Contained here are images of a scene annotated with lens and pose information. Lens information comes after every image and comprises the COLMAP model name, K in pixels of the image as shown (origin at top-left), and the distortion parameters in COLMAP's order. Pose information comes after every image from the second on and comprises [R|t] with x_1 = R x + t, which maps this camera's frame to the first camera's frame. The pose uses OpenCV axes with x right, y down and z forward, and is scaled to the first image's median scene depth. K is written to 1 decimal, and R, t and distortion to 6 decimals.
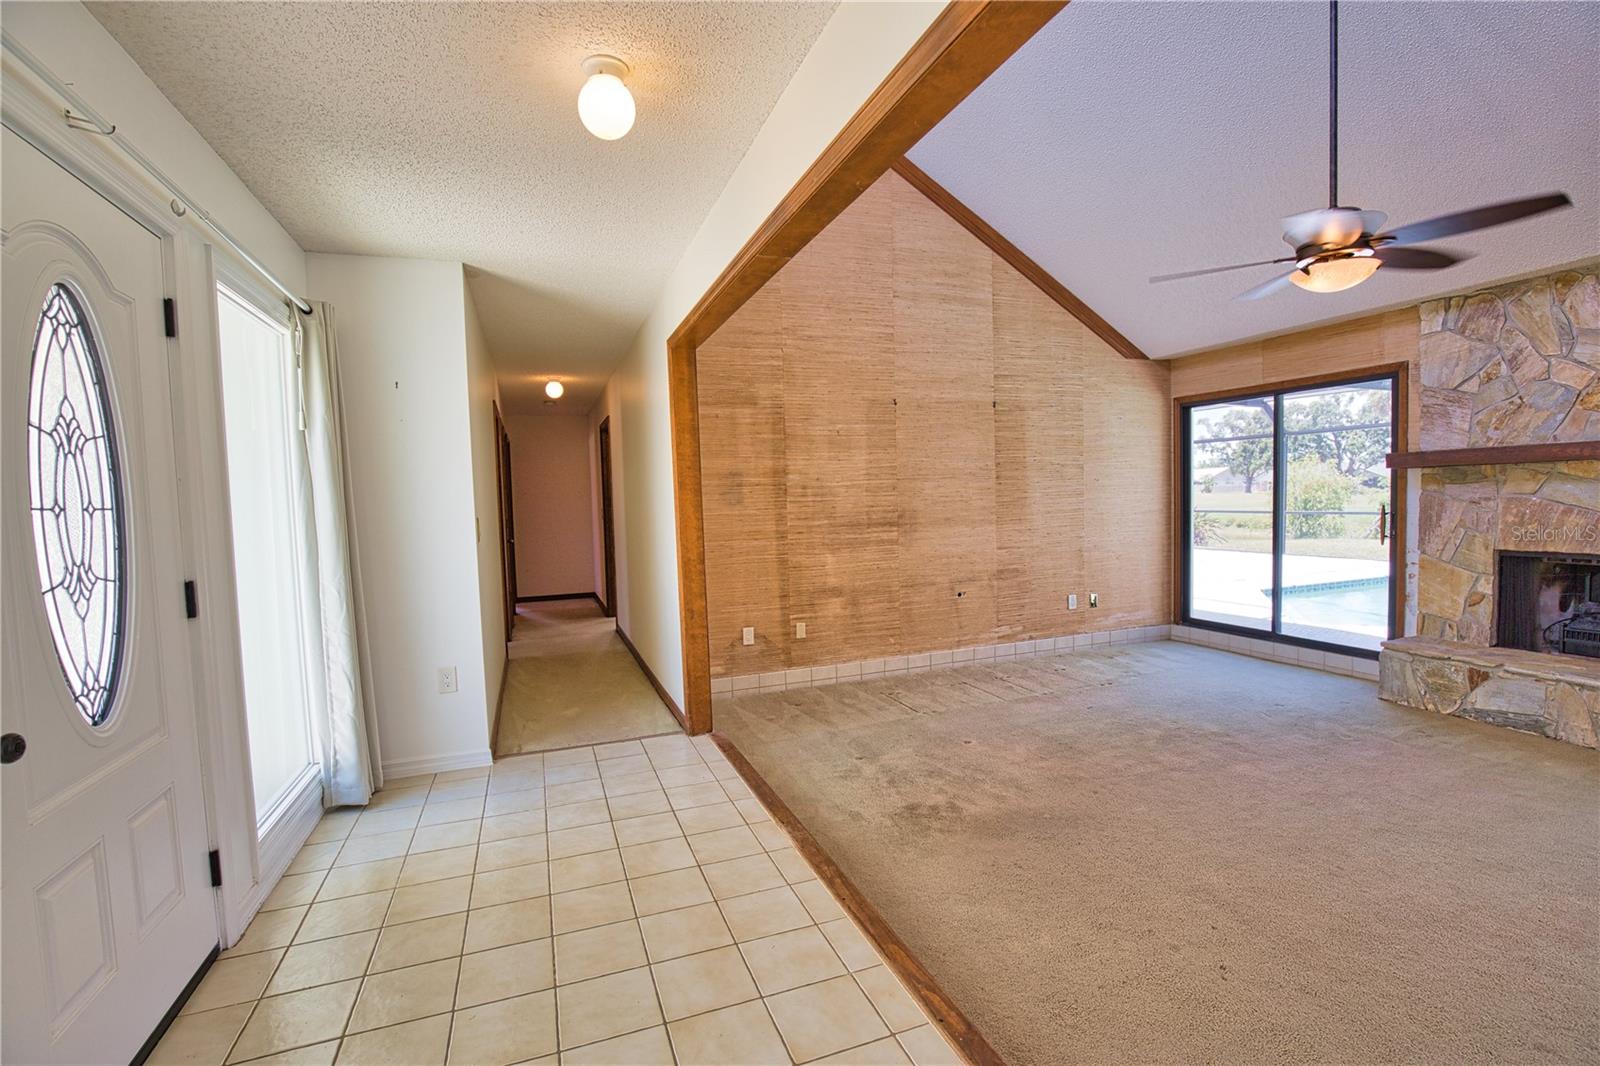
lens RADIAL K [[729.1, 0, 806.5], [0, 729.1, 539.4], [0, 0, 1]] dist [-0.041054, 0.009748]
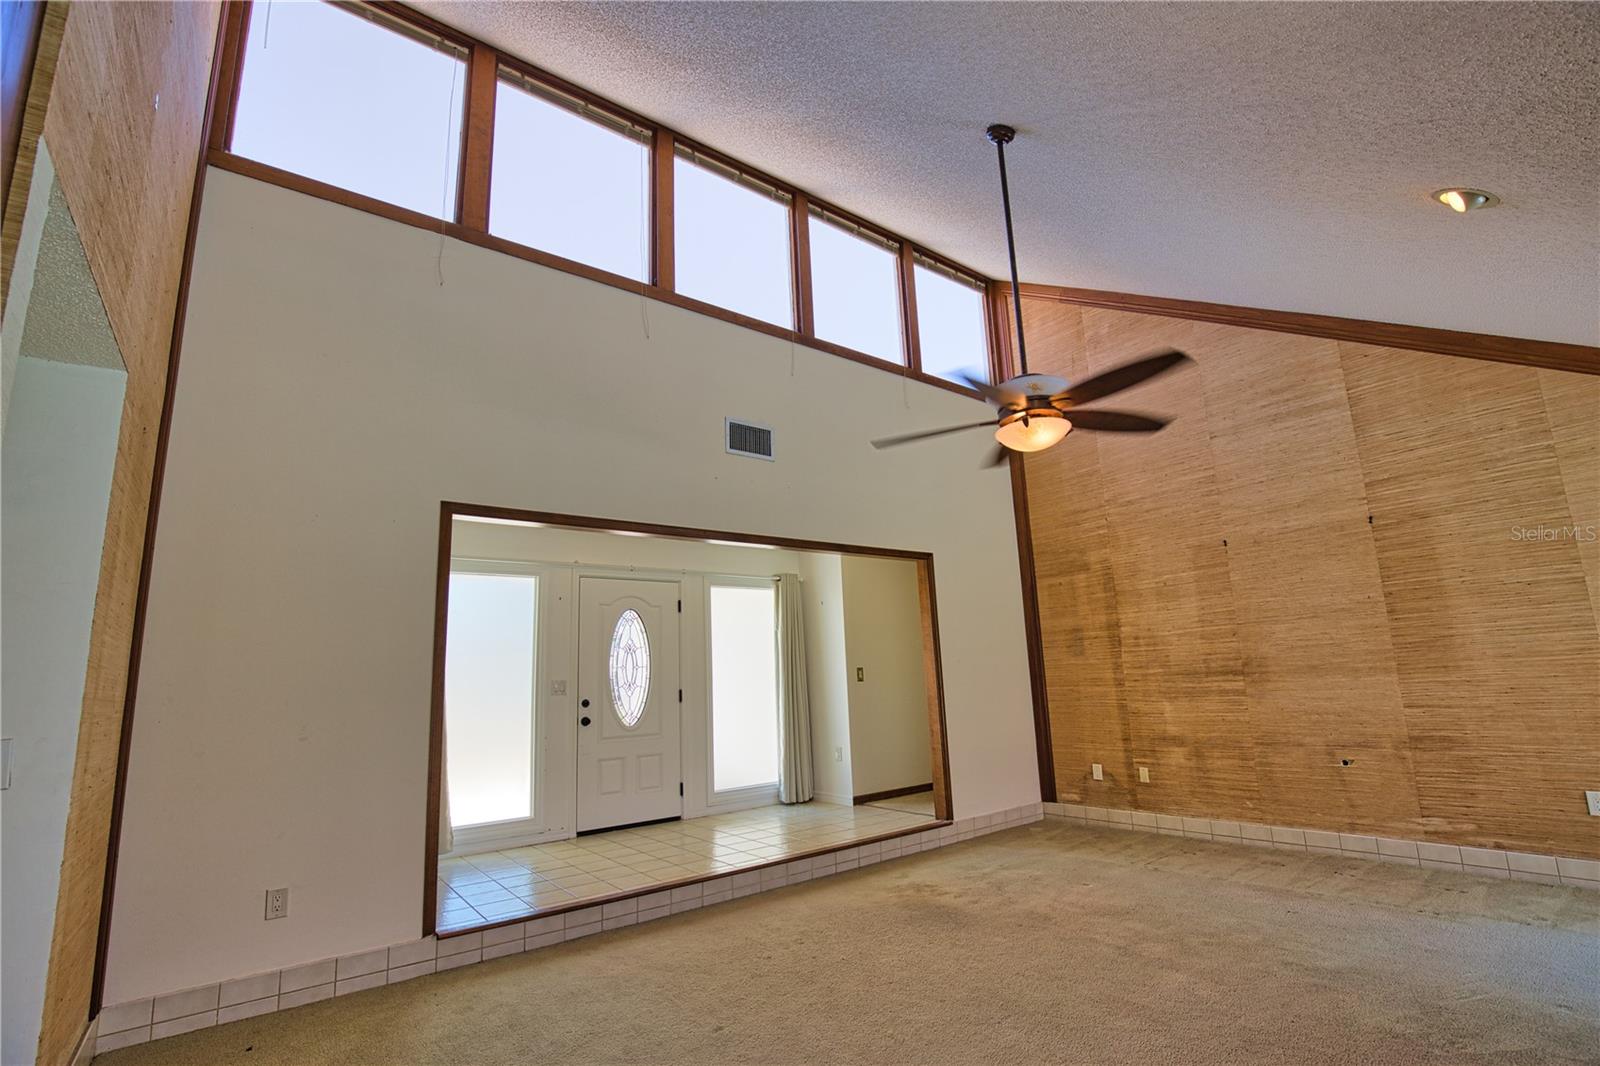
lens RADIAL K [[729.1, 0, 806.5], [0, 729.1, 539.4], [0, 0, 1]] dist [-0.041054, 0.009748]
pose [[0.296190, -0.162516, -0.941201, 0.862283], [-0.024937, 0.983766, -0.177713, -0.012093], [0.954803, 0.076107, 0.287329, 0.206629]]
